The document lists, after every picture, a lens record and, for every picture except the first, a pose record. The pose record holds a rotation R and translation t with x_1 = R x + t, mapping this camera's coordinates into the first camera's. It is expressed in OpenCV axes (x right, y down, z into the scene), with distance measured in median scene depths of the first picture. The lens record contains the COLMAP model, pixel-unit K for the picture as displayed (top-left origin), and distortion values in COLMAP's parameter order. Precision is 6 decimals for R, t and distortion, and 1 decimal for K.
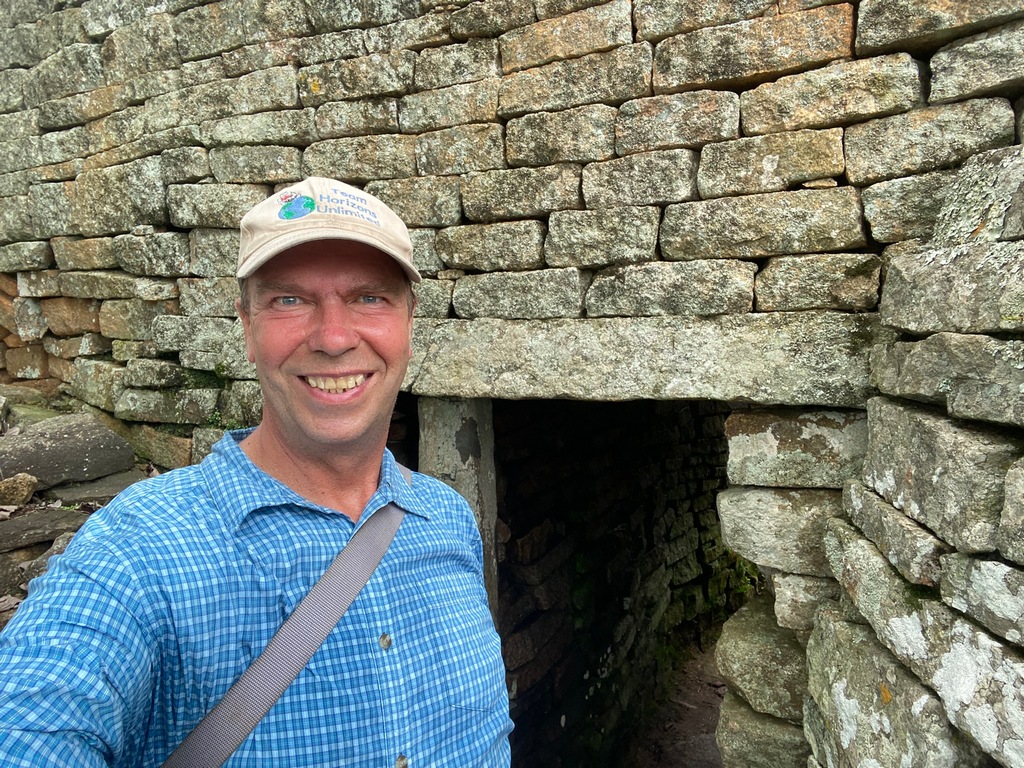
lens RADIAL K [[678.3, 0, 511.3], [0, 678.3, 390.1], [0, 0, 1]] dist [0.028144, -0.005380]
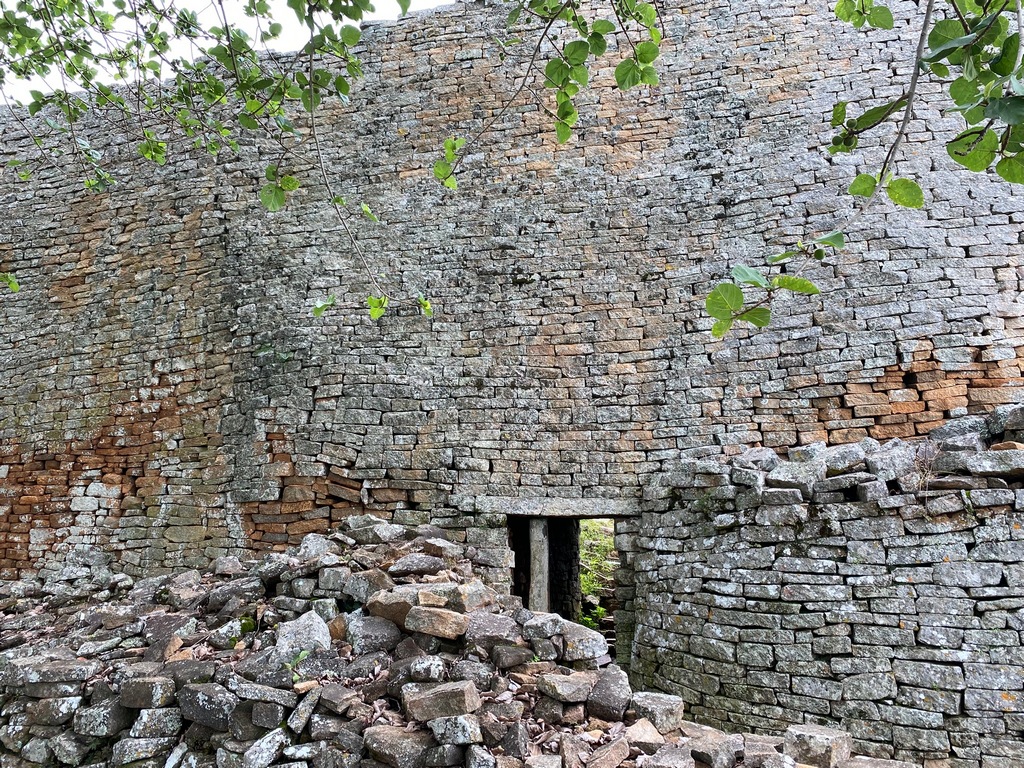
lens RADIAL K [[786.4, 0, 511.0], [0, 786.4, 383.0], [0, 0, 1]] dist [0.025734, -0.021795]
pose [[0.928490, 0.087198, 0.360975, -2.150224], [0.020702, 0.958376, -0.284757, 0.600274], [-0.370780, 0.271867, 0.888037, -3.427882]]
